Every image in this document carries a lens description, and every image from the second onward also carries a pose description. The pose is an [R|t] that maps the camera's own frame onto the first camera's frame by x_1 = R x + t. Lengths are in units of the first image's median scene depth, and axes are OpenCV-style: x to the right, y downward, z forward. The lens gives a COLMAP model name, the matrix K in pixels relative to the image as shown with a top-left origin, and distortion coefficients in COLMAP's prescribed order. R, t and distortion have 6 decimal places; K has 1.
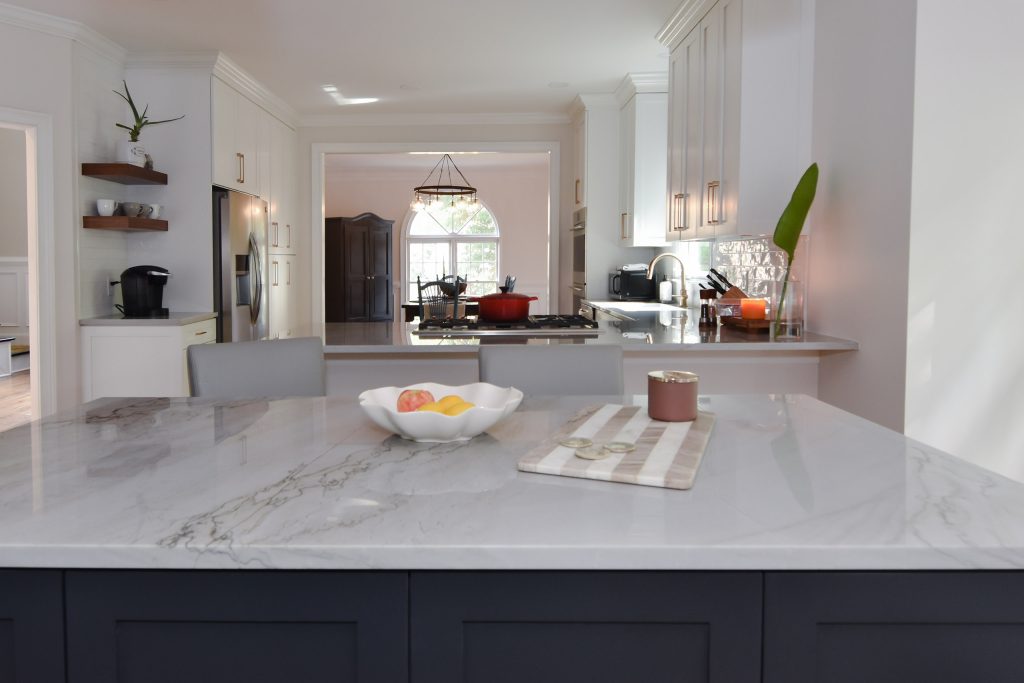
lens RADIAL K [[691.9, 0, 470.4], [0, 691.9, 265.0], [0, 0, 1]] dist [0.007312, 0.001947]
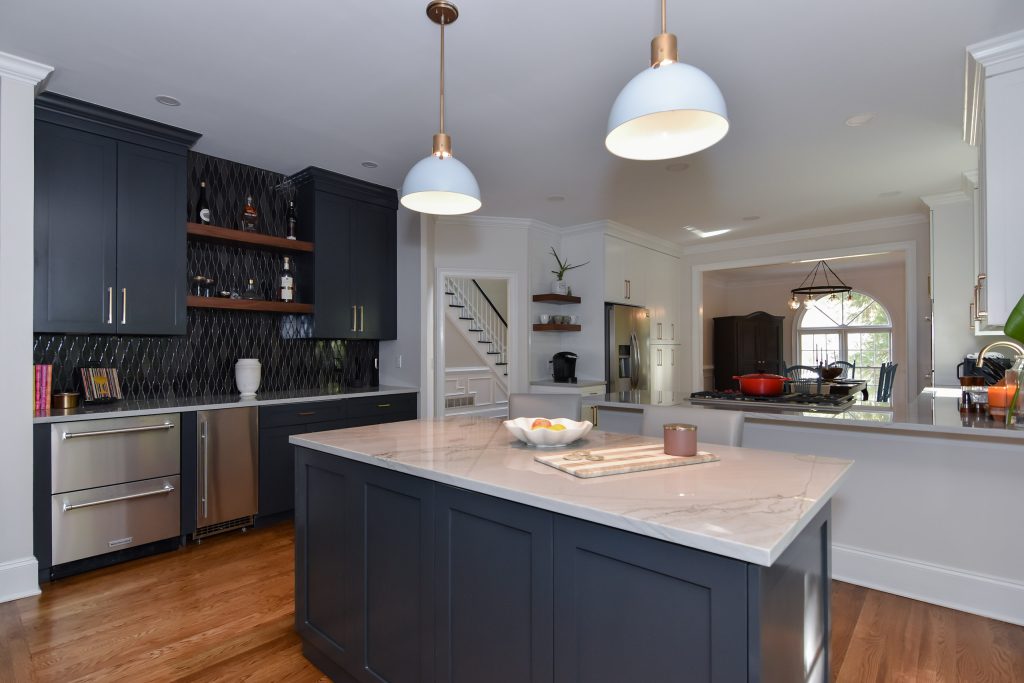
lens RADIAL K [[499.9, 0, 509.7], [0, 499.9, 345.9], [0, 0, 1]] dist [-0.002782, -0.000635]
pose [[0.757171, -0.003032, -0.653210, 0.209361], [-0.003340, 0.999958, -0.008513, -0.002443], [0.653208, 0.008628, 0.757129, -0.024102]]
